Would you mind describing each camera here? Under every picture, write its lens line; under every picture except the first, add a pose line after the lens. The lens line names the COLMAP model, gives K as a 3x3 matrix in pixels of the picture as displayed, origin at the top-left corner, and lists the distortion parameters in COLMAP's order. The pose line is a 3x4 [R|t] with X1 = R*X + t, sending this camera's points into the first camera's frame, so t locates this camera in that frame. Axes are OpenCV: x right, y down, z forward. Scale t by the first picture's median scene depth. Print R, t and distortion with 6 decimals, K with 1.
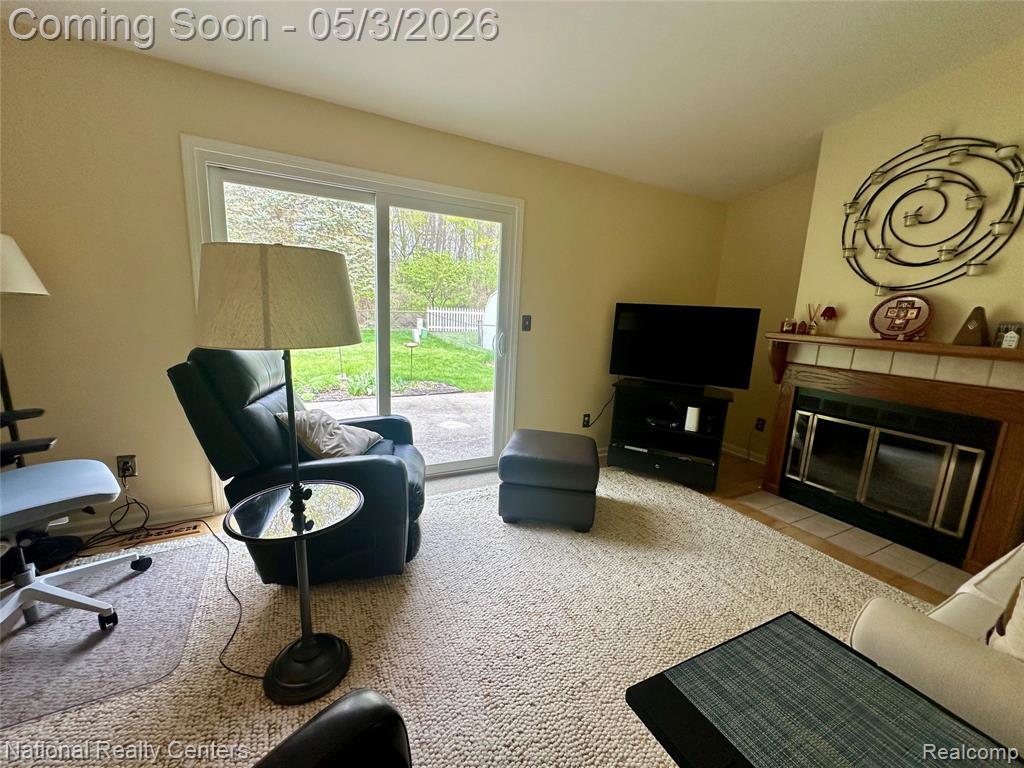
lens RADIAL K [[404.3, 0, 519.2], [0, 404.3, 384.1], [0, 0, 1]] dist [-0.006224, 0.001331]
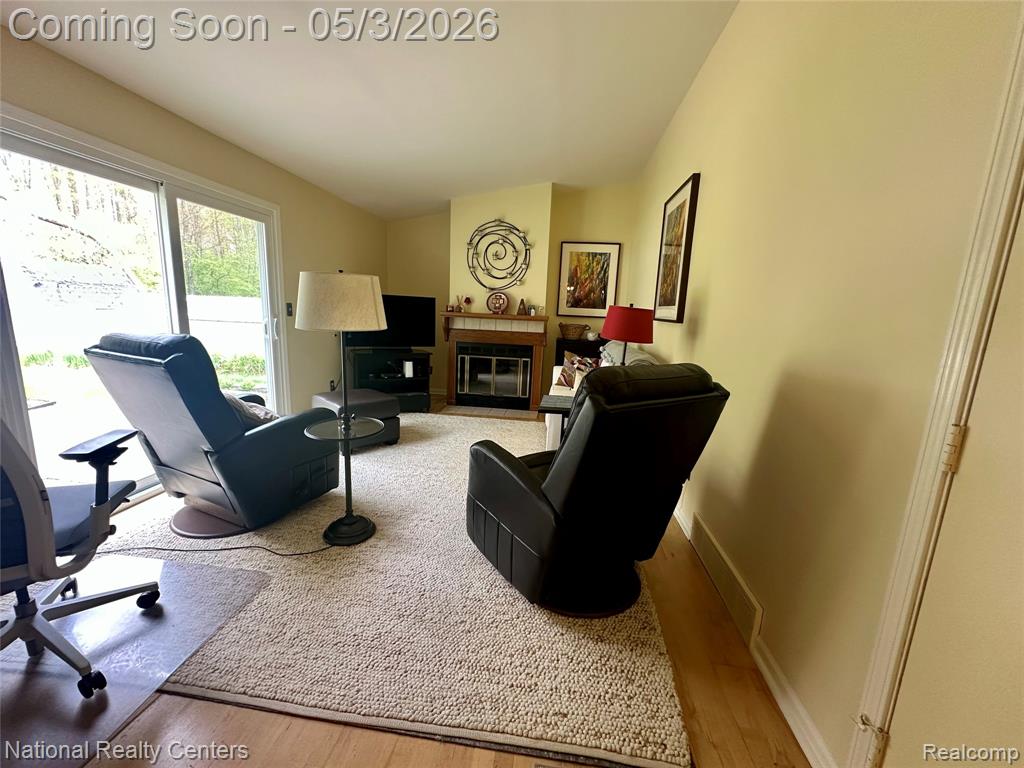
lens RADIAL K [[404.3, 0, 508.2], [0, 404.3, 385.2], [0, 0, 1]] dist [-0.006224, 0.001331]
pose [[0.572860, -0.172931, 0.801203, -0.747154], [0.128799, 0.984339, 0.120367, 0.010396], [-0.809470, 0.034241, 0.586162, -0.261673]]
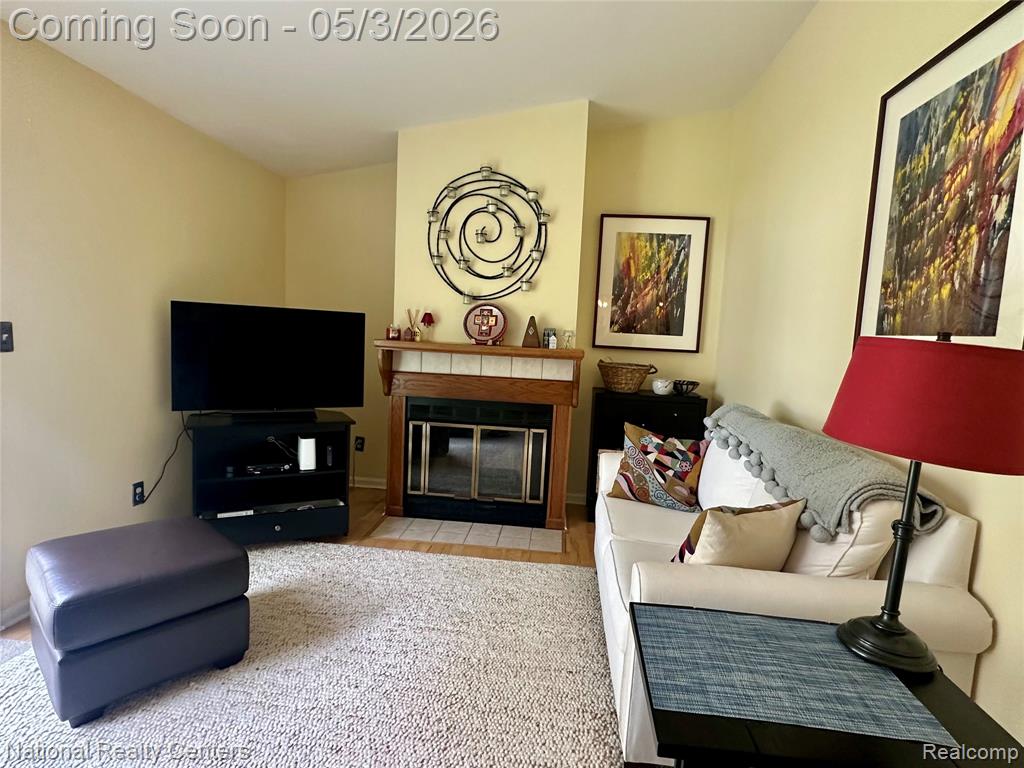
lens RADIAL K [[529.6, 0, 501.1], [0, 529.6, 388.8], [0, 0, 1]] dist [-0.006104, 0.001426]
pose [[0.560688, -0.108094, 0.820941, -0.226595], [0.124551, 0.991172, 0.045442, -0.046548], [-0.818606, 0.076770, 0.569202, 0.135883]]
